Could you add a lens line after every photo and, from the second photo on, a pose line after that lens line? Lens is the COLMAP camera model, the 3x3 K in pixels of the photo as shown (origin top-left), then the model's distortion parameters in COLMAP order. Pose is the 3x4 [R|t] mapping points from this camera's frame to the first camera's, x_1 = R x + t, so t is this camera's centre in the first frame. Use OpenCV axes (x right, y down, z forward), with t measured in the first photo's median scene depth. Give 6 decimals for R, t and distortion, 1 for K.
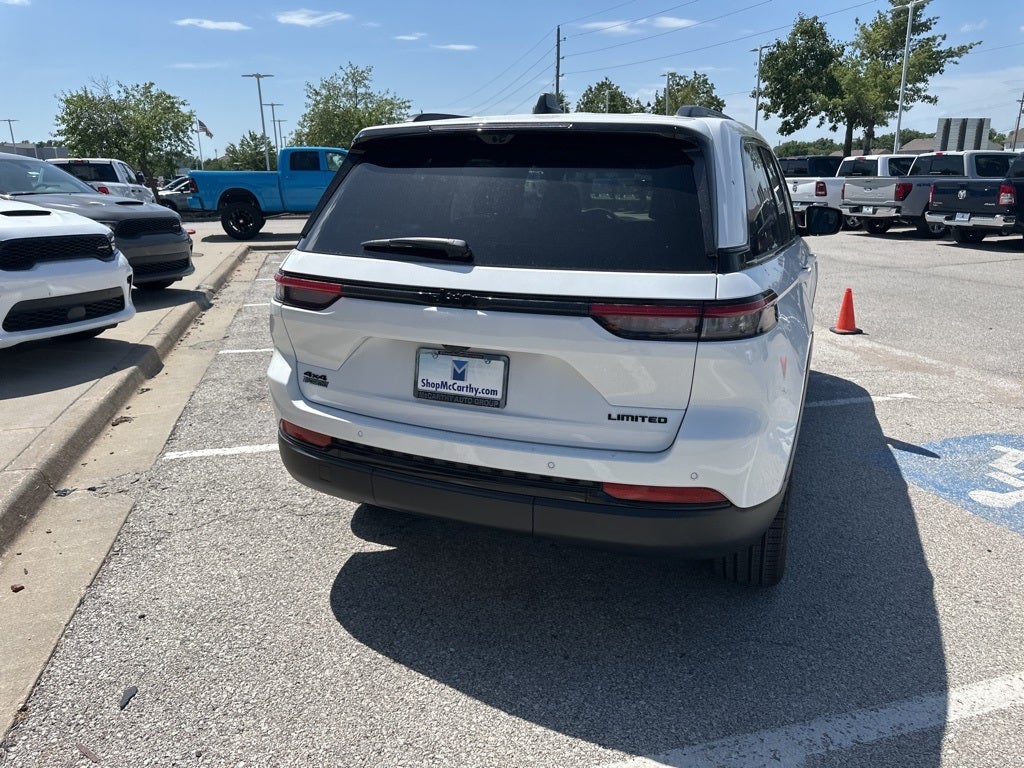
lens RADIAL K [[724.1, 0, 512.9], [0, 724.1, 374.0], [0, 0, 1]] dist [0.030695, -0.039282]
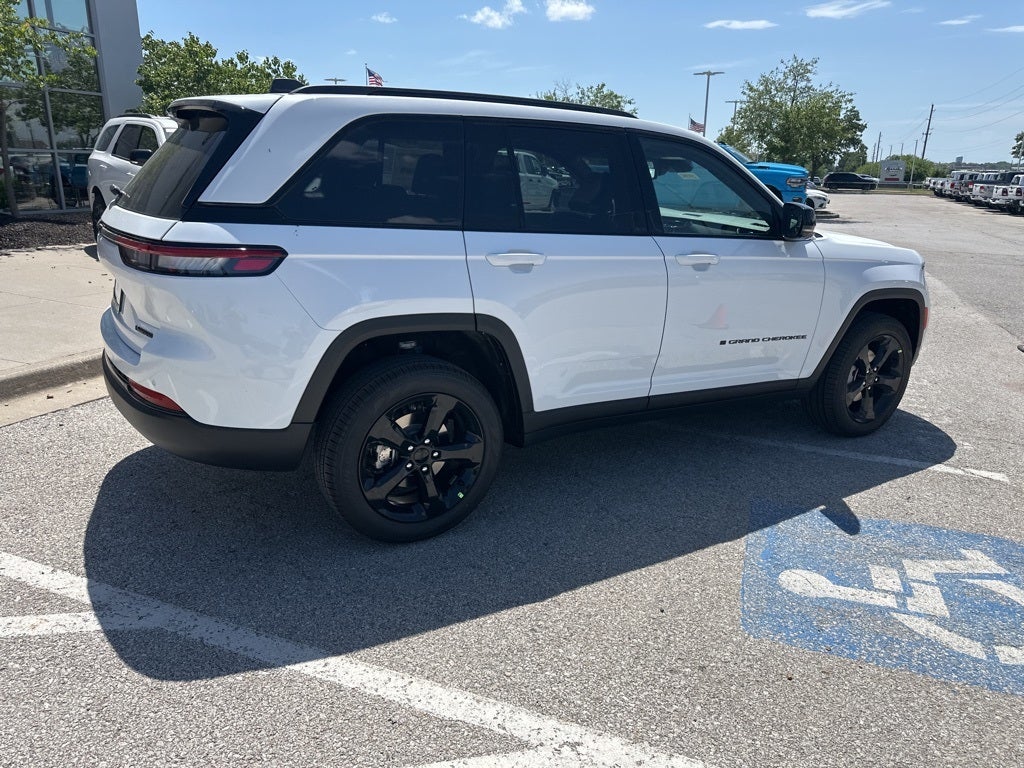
lens RADIAL K [[724.1, 0, 513.4], [0, 724.1, 384.7], [0, 0, 1]] dist [0.030695, -0.039282]
pose [[0.807116, 0.195913, -0.556940, 0.649946], [-0.187511, 0.979558, 0.072836, -0.027767], [0.559825, 0.045646, 0.827353, 0.141812]]
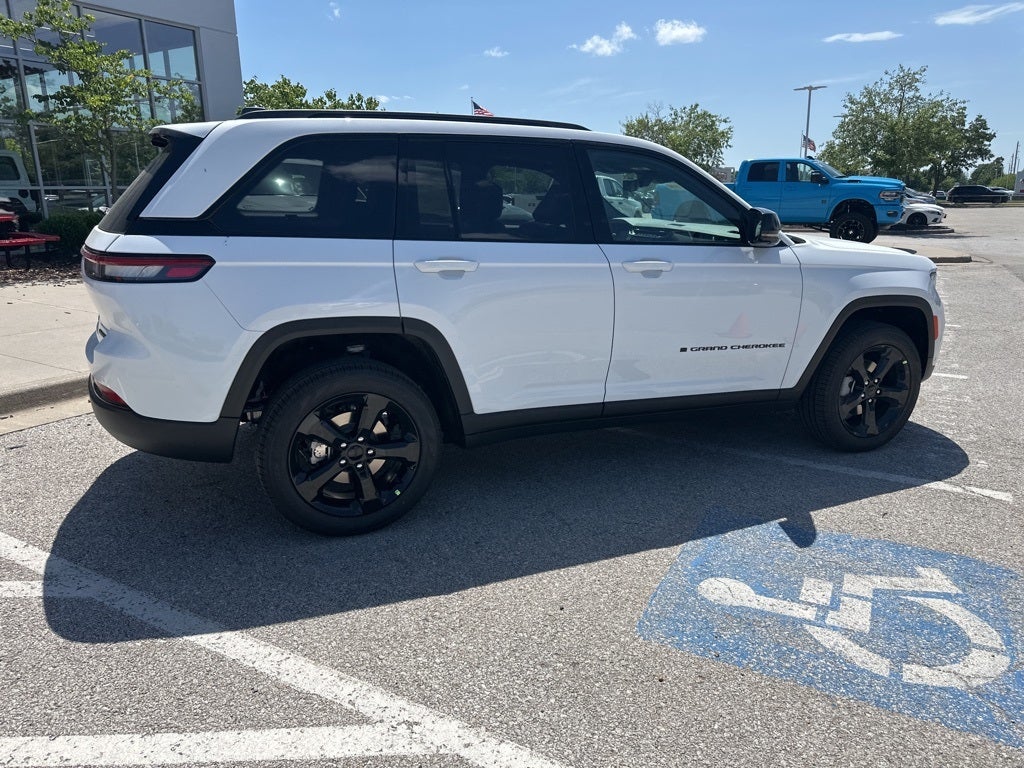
lens RADIAL K [[724.1, 0, 512.4], [0, 724.1, 381.1], [0, 0, 1]] dist [0.030695, -0.039282]
pose [[0.714608, 0.179756, -0.676035, 0.791443], [-0.186588, 0.980387, 0.063449, -0.040104], [0.674181, 0.080799, 0.734133, 0.227450]]
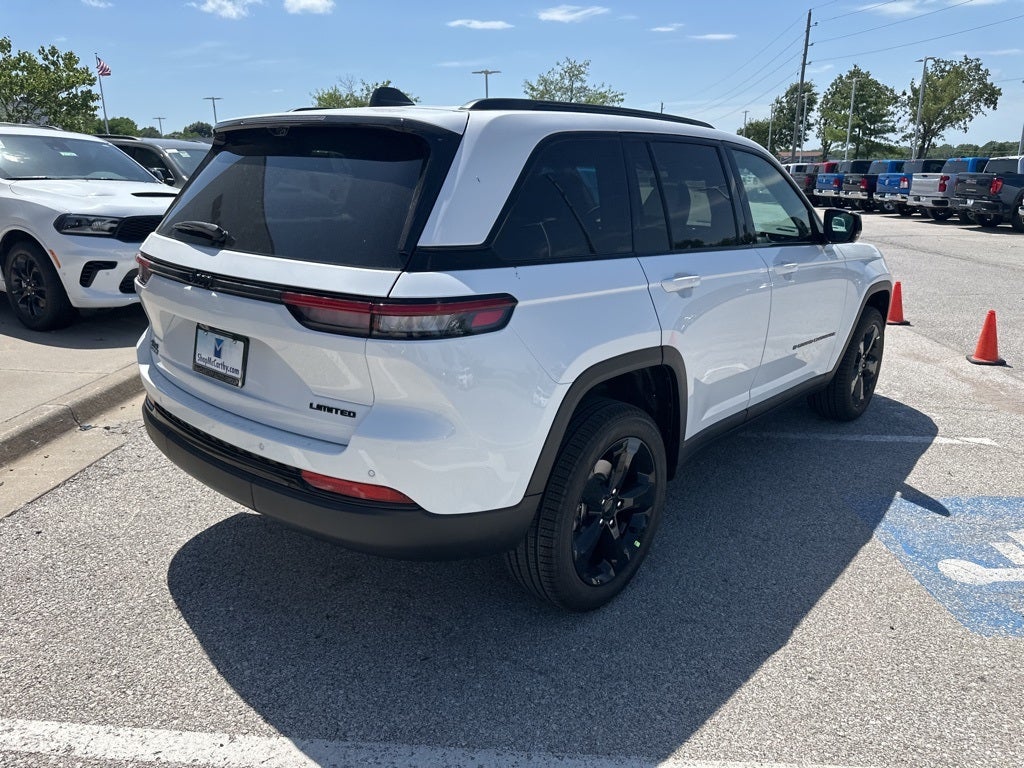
lens RADIAL K [[724.1, 0, 512.9], [0, 724.1, 379.7], [0, 0, 1]] dist [0.030695, -0.039282]
pose [[0.950137, 0.101057, -0.295003, 0.321140], [-0.096653, 0.994880, 0.029511, -0.015739], [0.296475, 0.000473, 0.955040, 0.051859]]
